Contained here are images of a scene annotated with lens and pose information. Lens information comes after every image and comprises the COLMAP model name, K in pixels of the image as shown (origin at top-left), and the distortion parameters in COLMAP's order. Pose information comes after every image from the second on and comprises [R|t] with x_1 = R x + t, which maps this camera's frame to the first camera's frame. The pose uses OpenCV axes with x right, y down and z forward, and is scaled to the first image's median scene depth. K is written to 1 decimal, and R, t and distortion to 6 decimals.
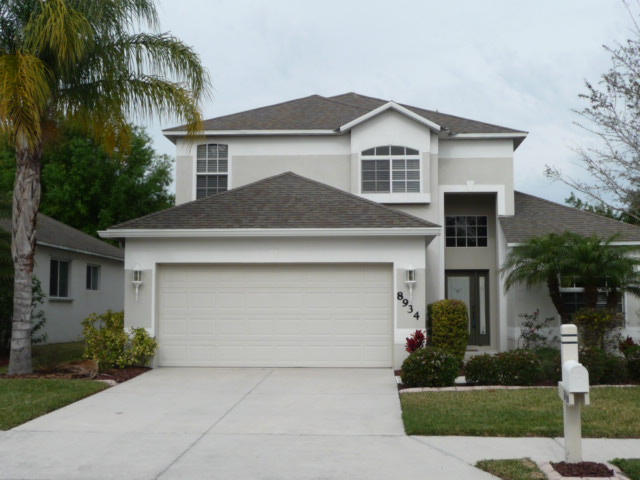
lens RADIAL K [[846.9, 0, 320.0], [0, 846.9, 240.0], [0, 0, 1]] dist [-0.043055, 0.039455]
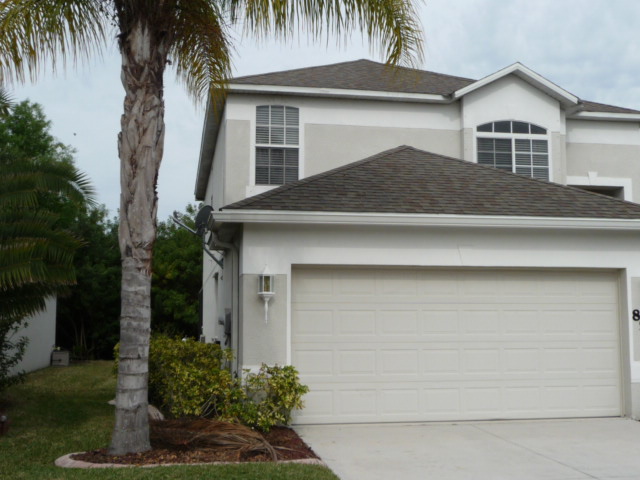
lens RADIAL K [[846.9, 0, 320.0], [0, 846.9, 240.0], [0, 0, 1]] dist [-0.043055, 0.039455]
pose [[0.970204, 0.022981, 0.241196, -0.270313], [-0.016776, 0.999474, -0.027747, 0.021521], [-0.241707, 0.022874, 0.970080, 0.298887]]
